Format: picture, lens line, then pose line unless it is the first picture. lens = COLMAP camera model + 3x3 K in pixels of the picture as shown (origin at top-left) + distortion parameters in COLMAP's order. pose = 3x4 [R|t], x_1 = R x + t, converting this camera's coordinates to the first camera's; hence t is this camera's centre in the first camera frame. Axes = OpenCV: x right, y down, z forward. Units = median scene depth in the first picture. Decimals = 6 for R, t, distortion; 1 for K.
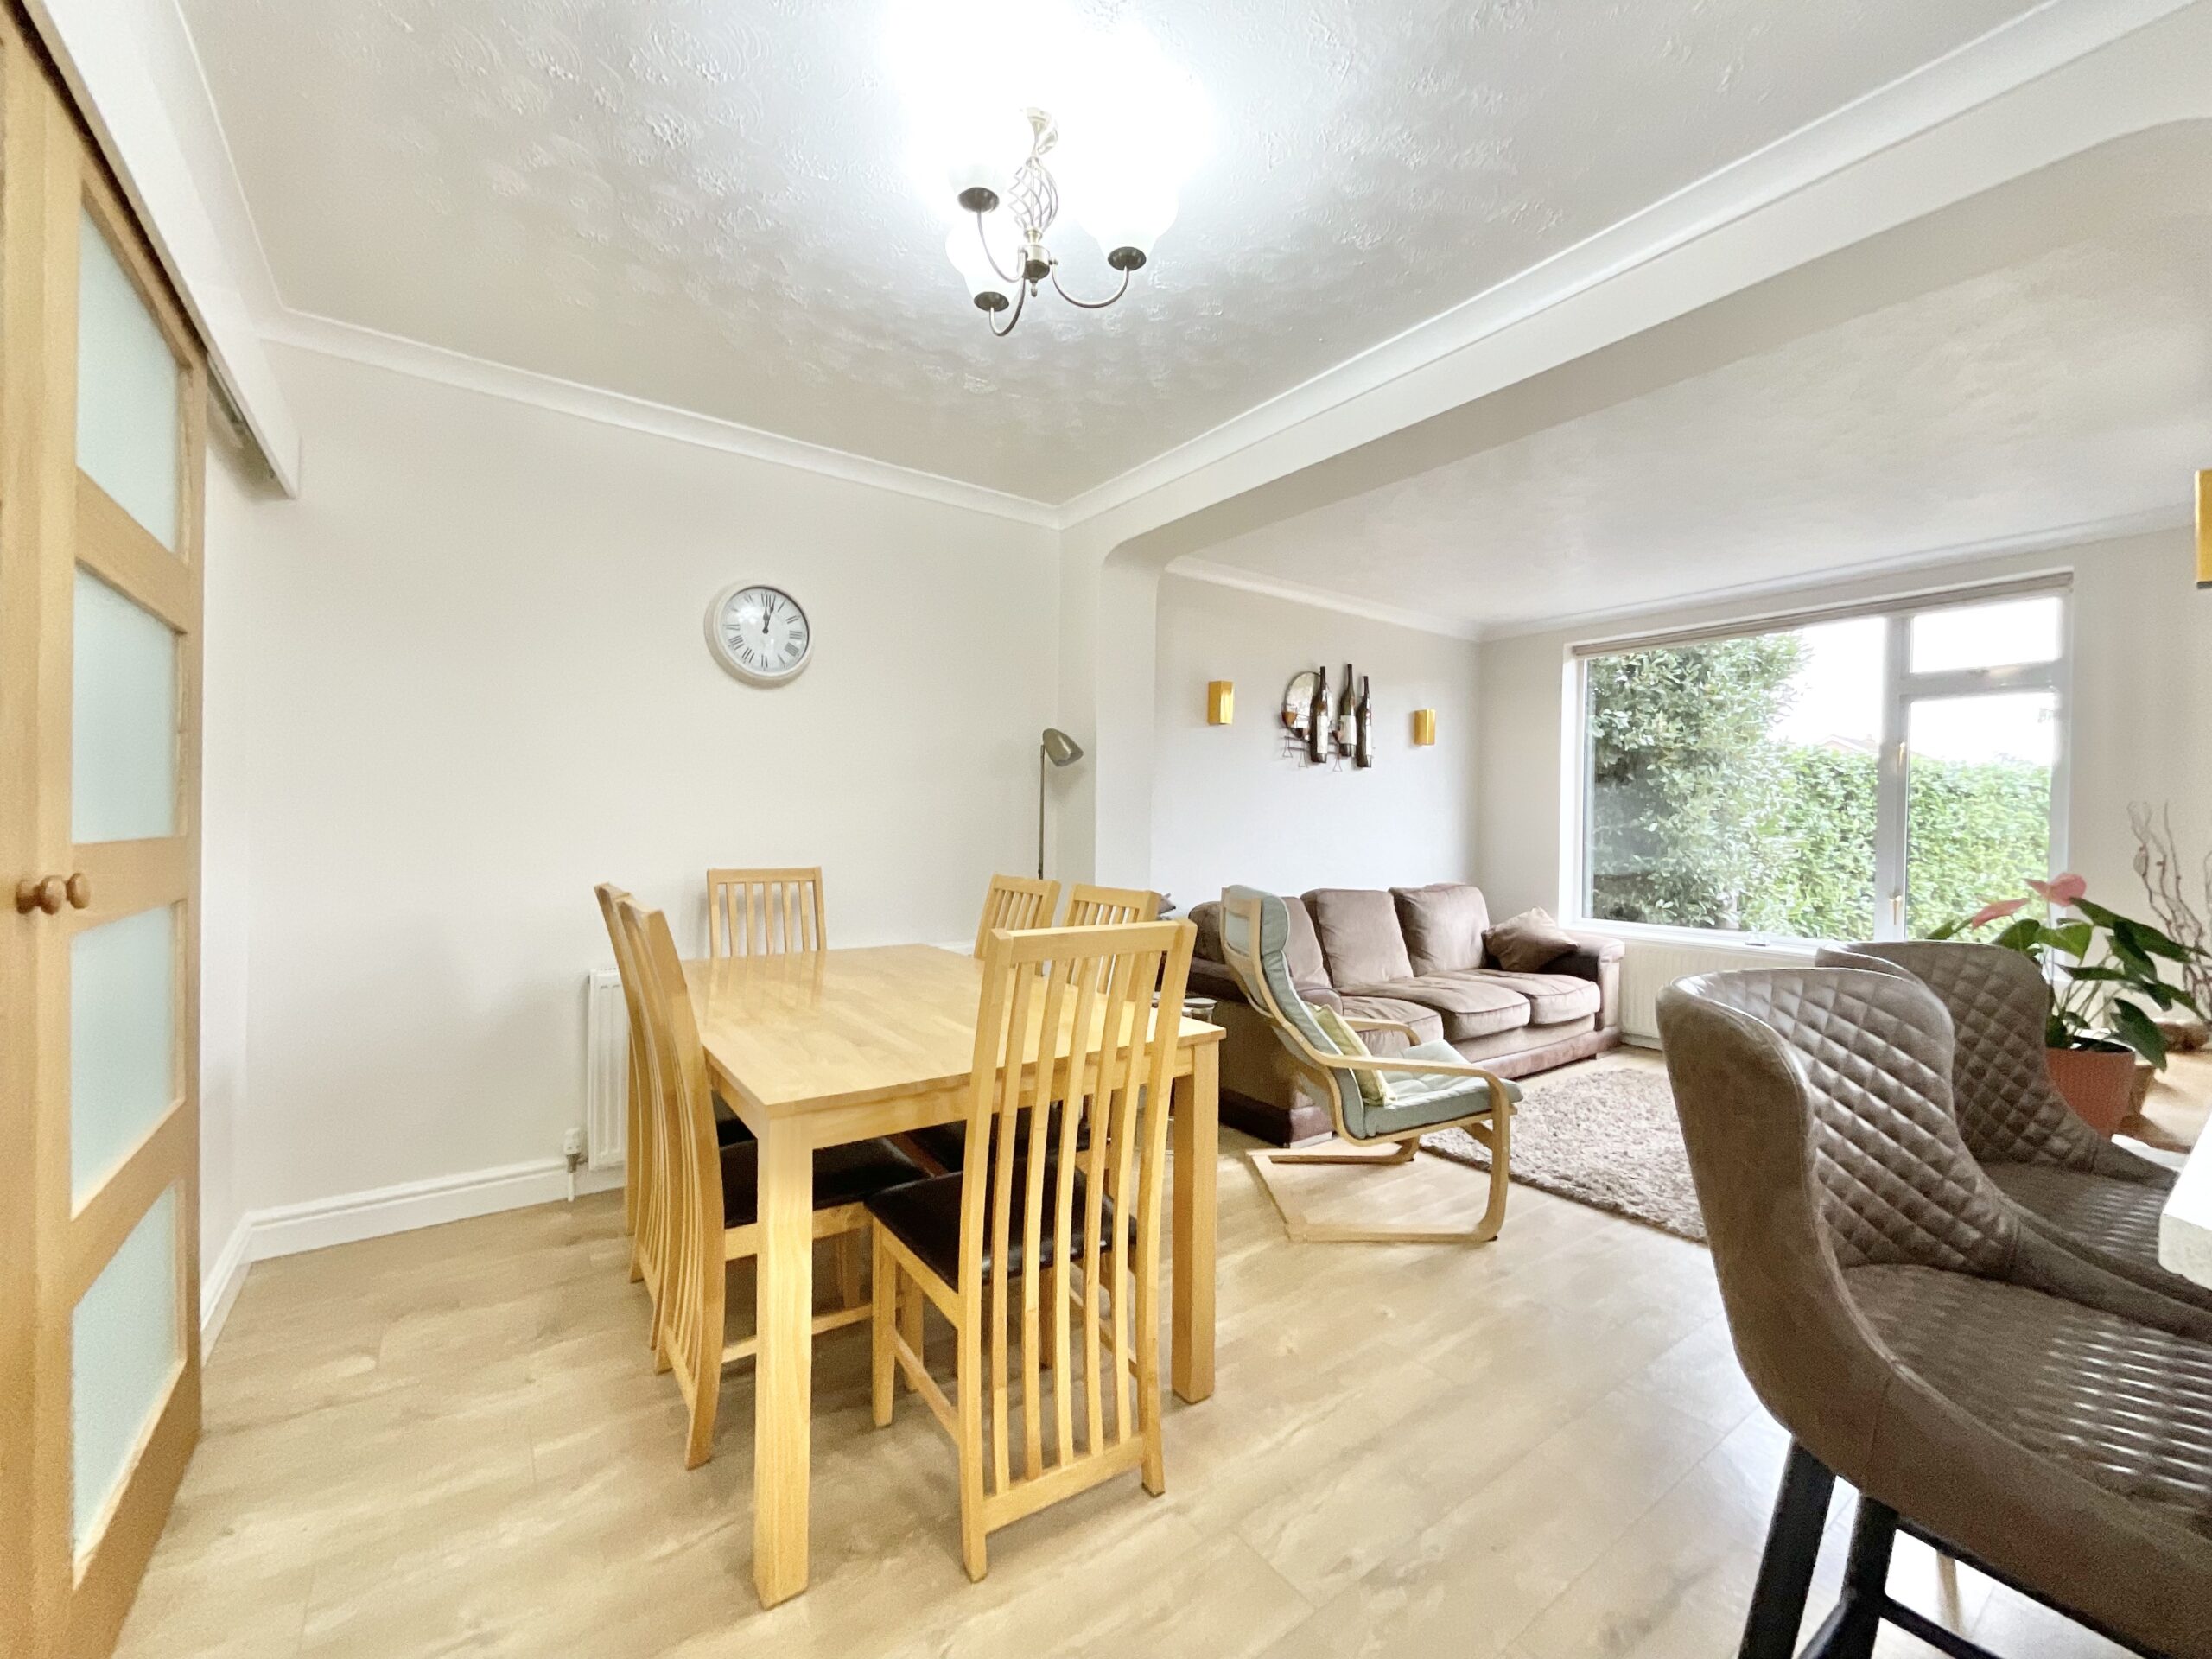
lens RADIAL K [[892.6, 0, 1106.0], [0, 892.6, 829.5], [0, 0, 1]] dist [-0.017277, 0.009134]
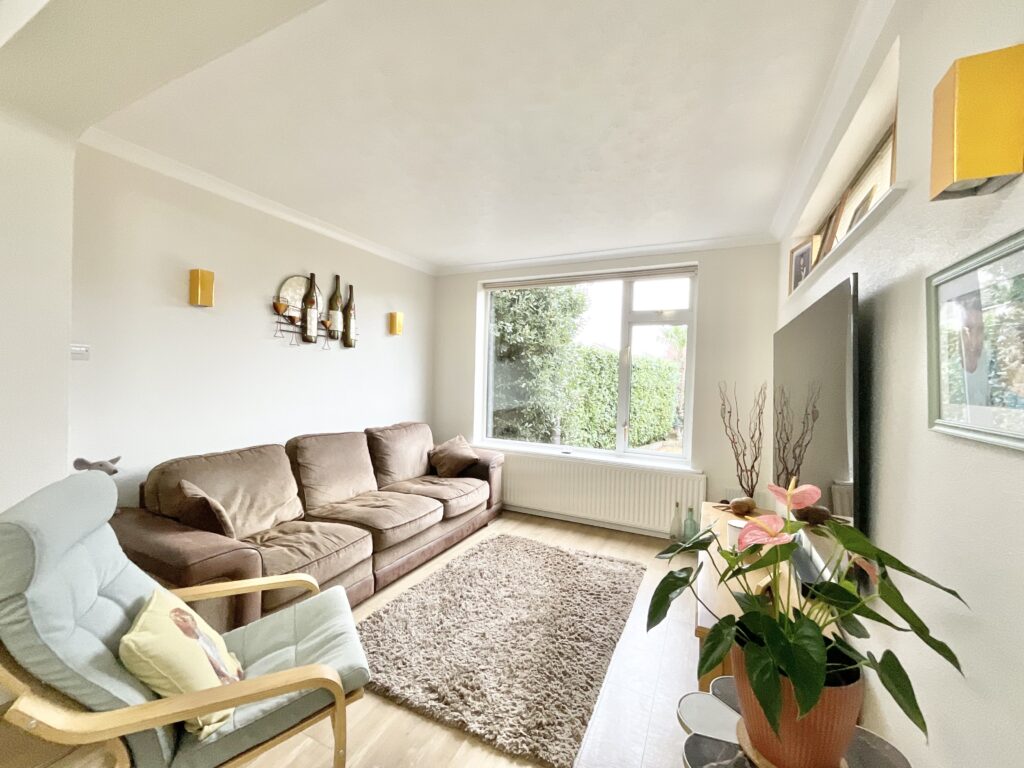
lens RADIAL K [[413.2, 0, 512.0], [0, 413.2, 384.0], [0, 0, 1]] dist [-0.017277, 0.009134]
pose [[0.880890, 0.001985, 0.473316, 0.205107], [-0.011148, 0.999801, 0.016555, -0.023189], [-0.473189, -0.019860, 0.880737, 0.271304]]
